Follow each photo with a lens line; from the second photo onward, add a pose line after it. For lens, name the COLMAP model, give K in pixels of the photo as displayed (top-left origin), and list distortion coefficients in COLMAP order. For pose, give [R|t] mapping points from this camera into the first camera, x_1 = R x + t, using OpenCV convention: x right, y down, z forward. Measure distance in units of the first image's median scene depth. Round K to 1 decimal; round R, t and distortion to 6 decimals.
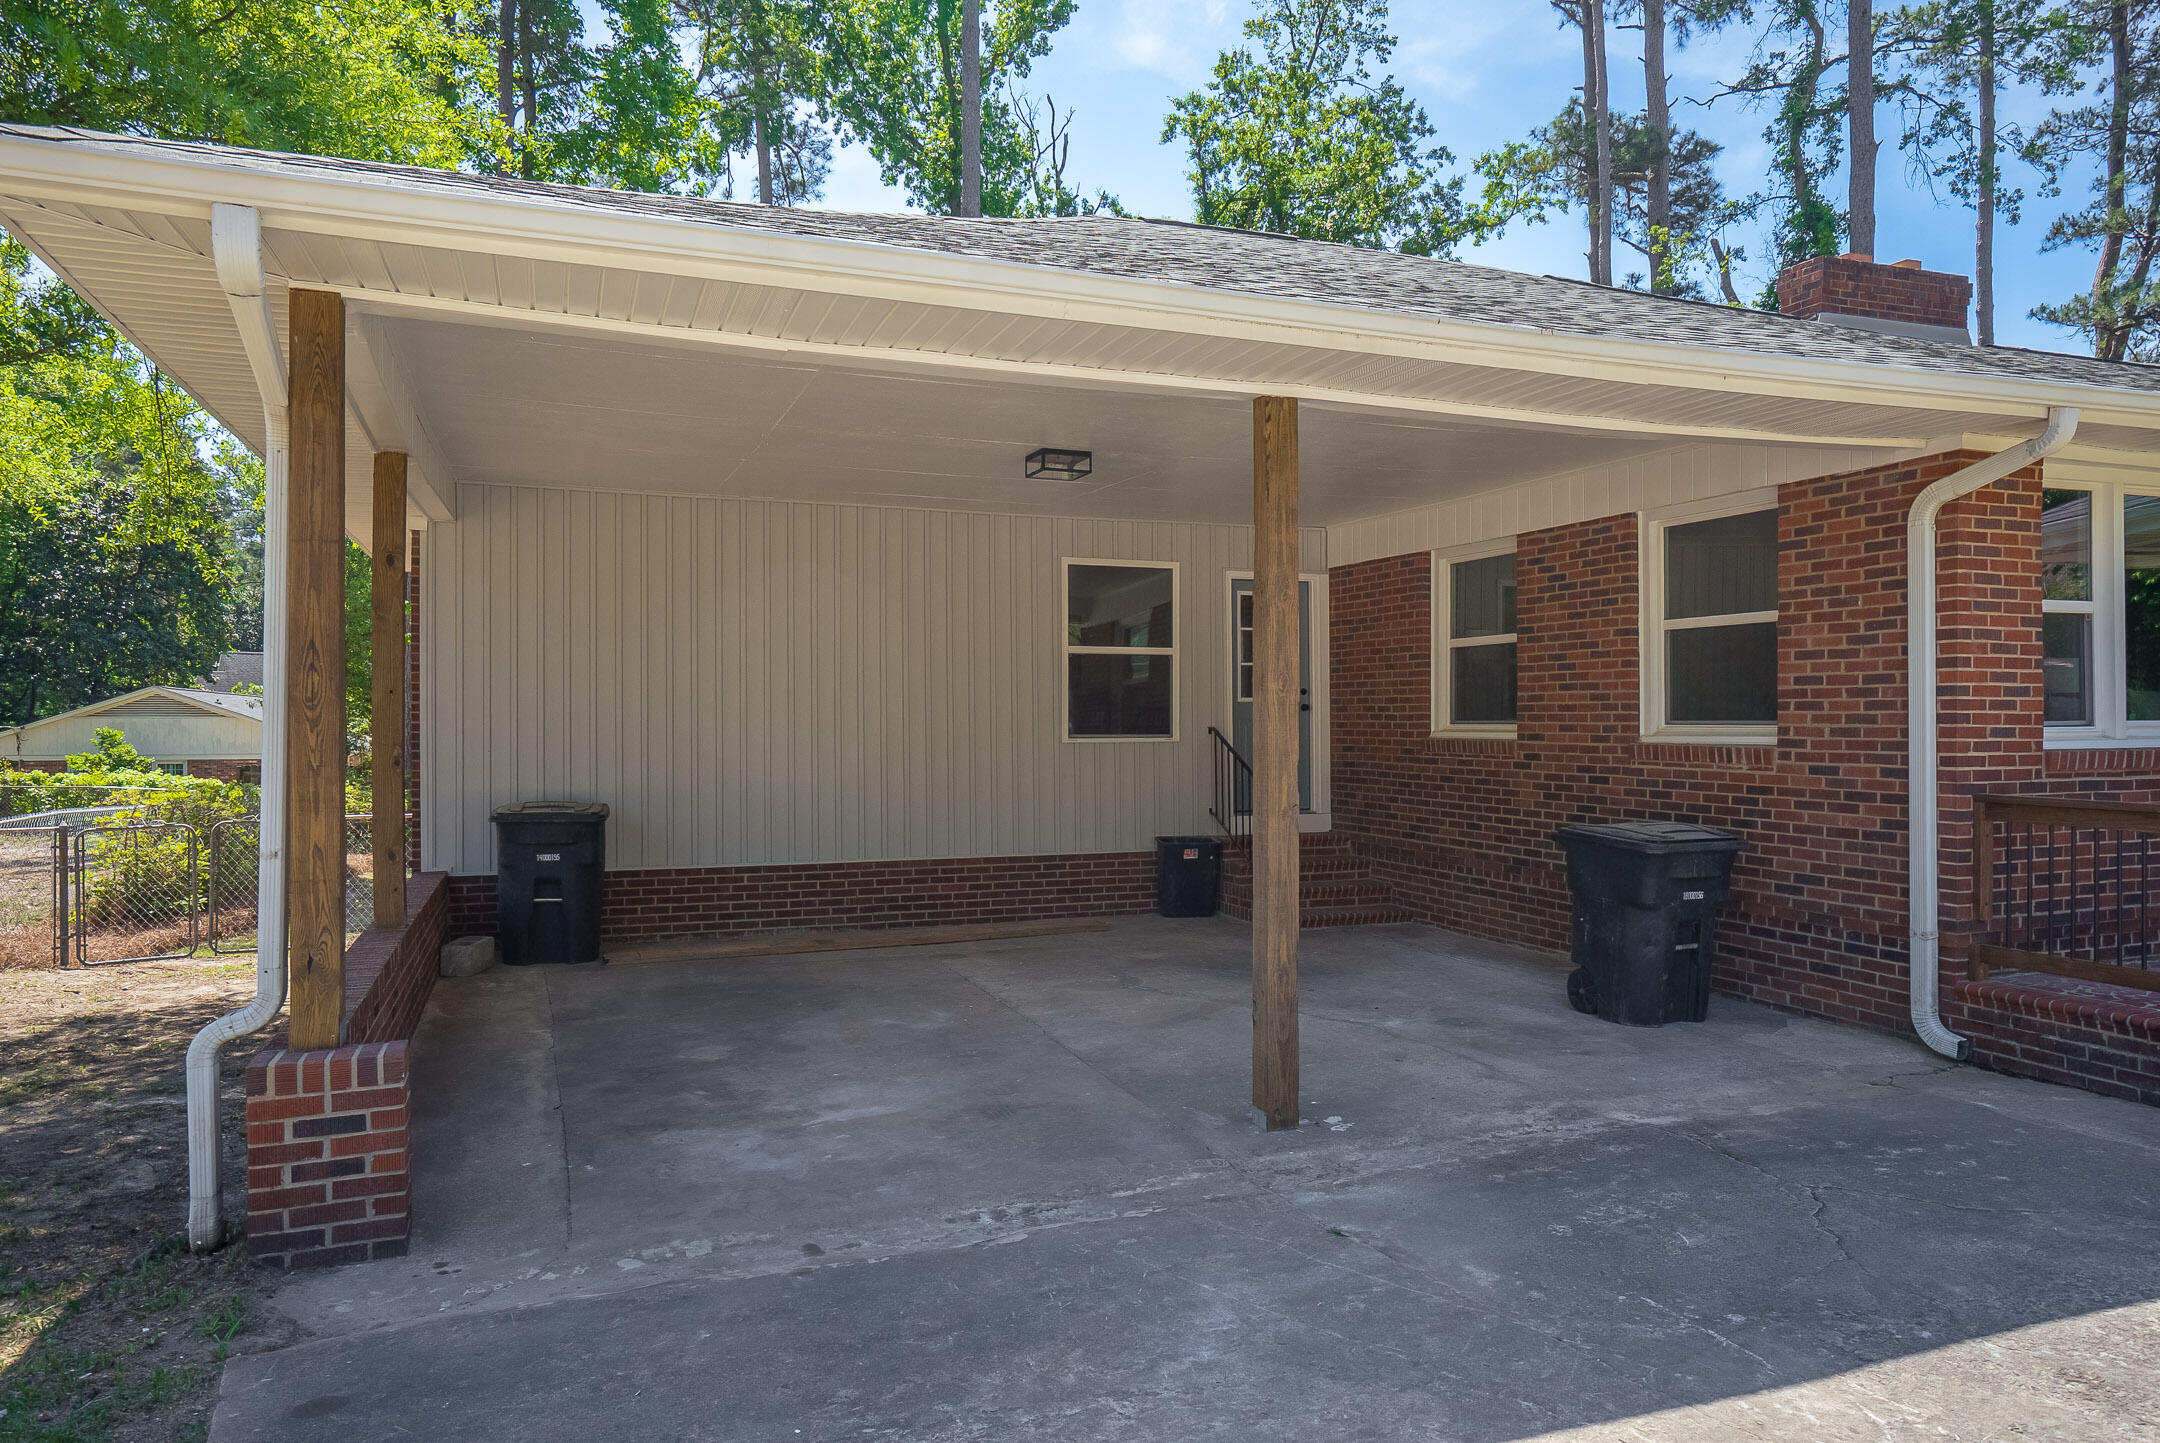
lens RADIAL K [[1367.4, 0, 1068.2], [0, 1367.4, 719.8], [0, 0, 1]] dist [0.013682, 0.005902]
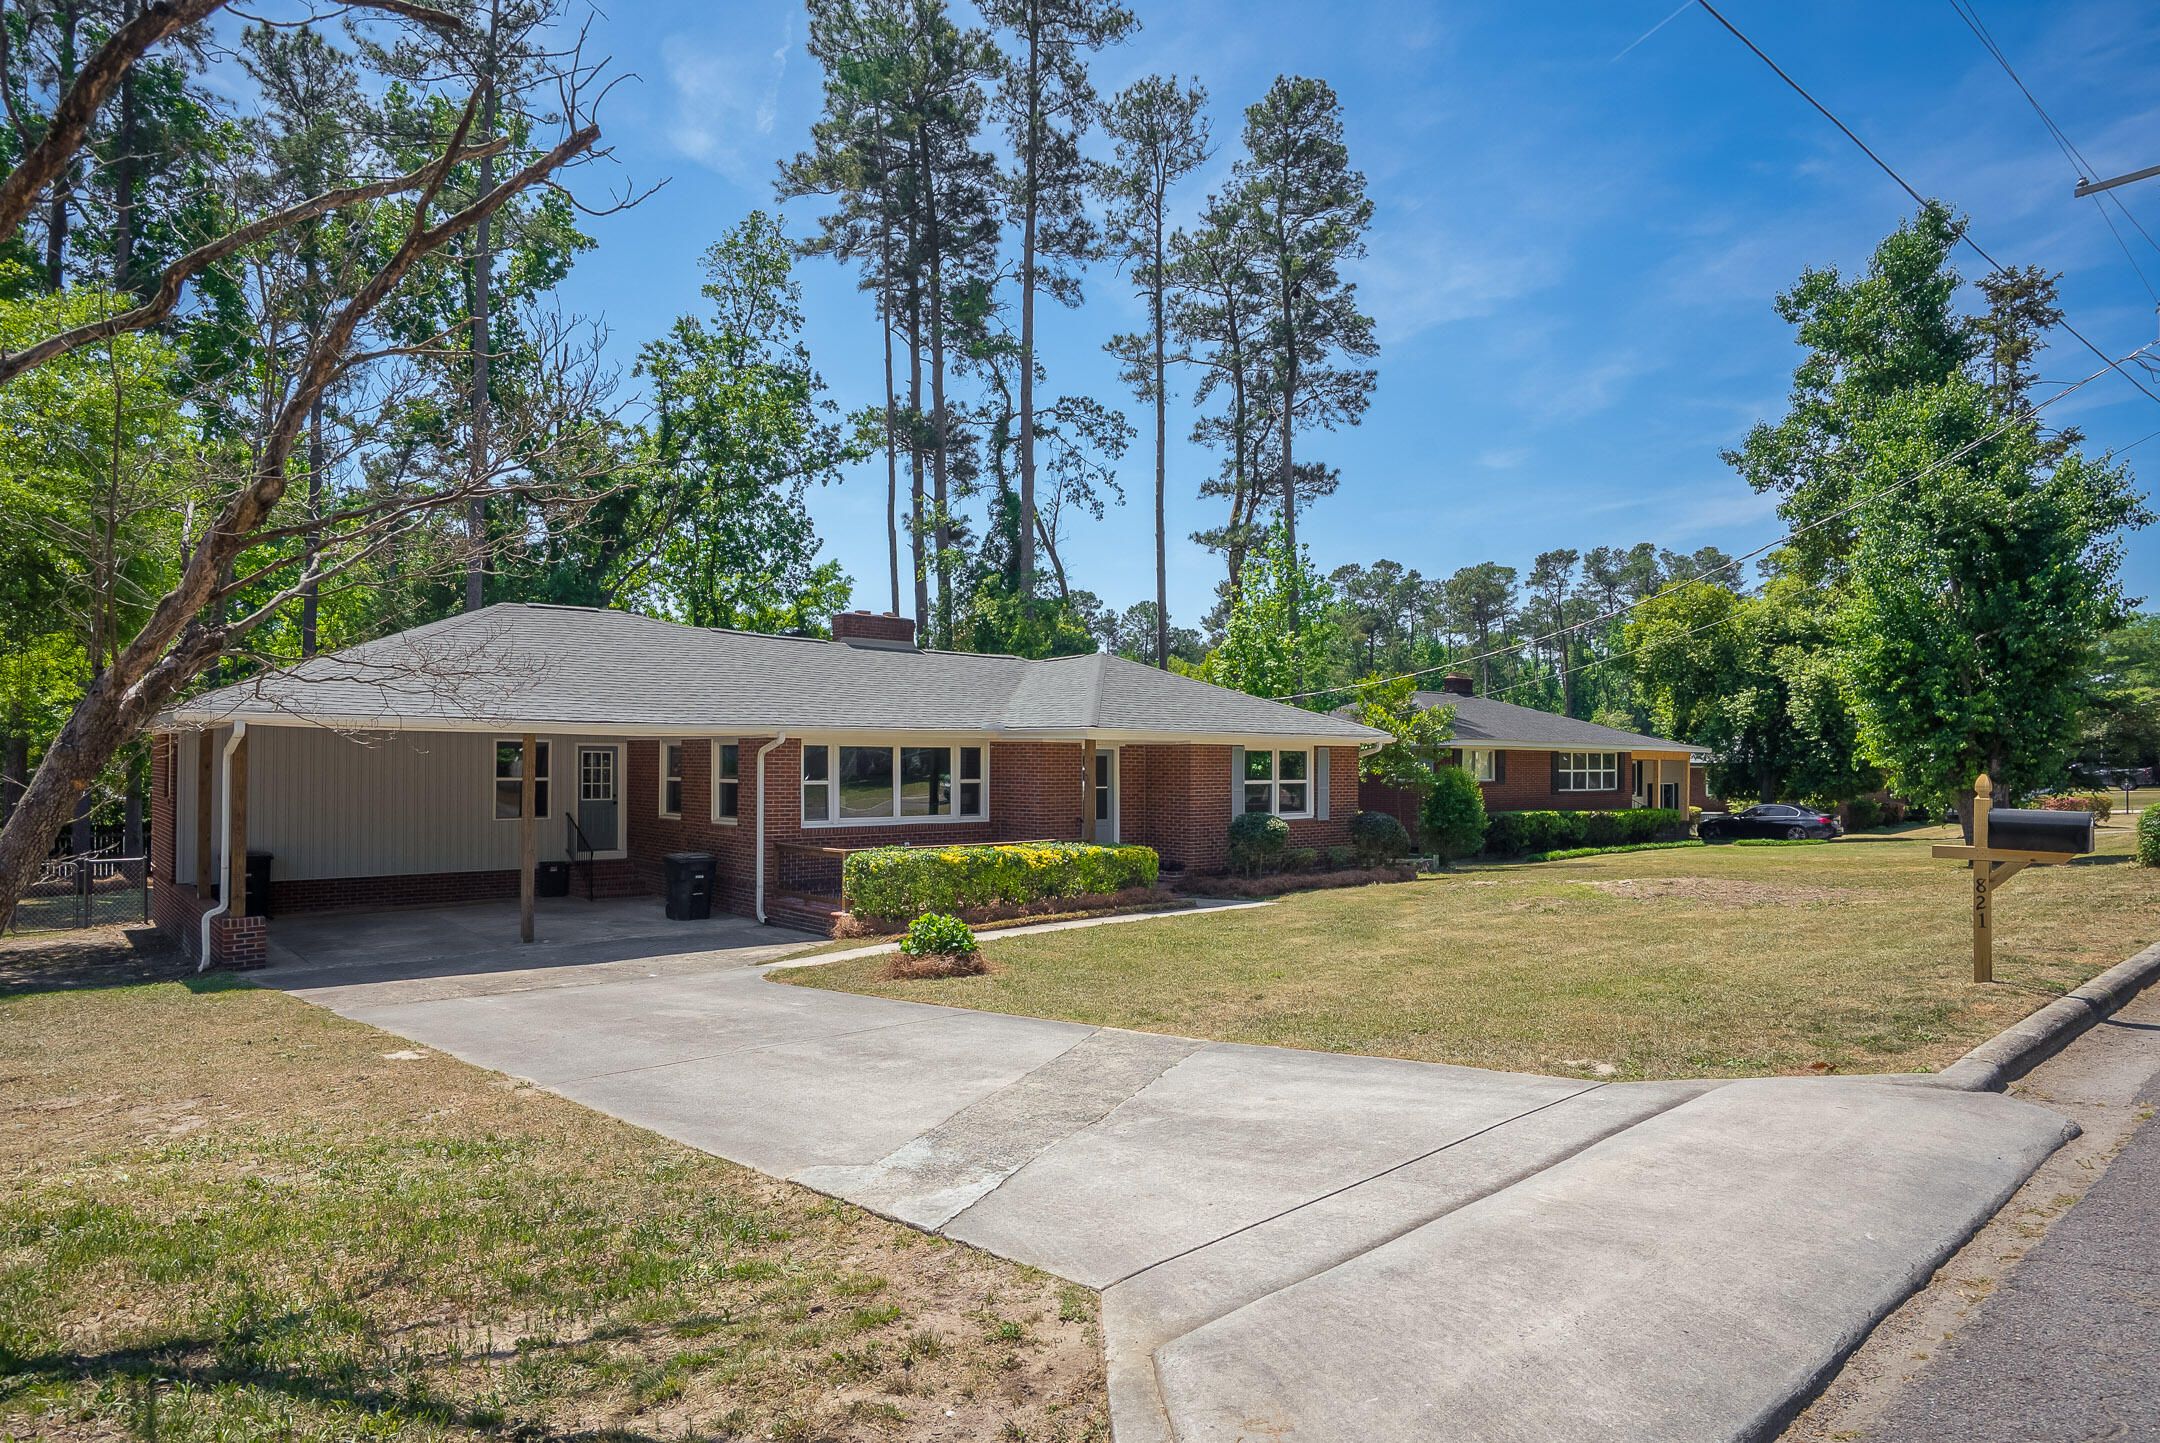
lens RADIAL K [[1244.1, 0, 1076.6], [0, 1244.1, 743.7], [0, 0, 1]] dist [-0.033386, 0.001734]
pose [[0.935301, 0.010098, 0.353710, 0.051230], [-0.005037, 0.999871, -0.015228, -0.024488], [-0.353818, 0.012461, 0.935231, -0.358752]]
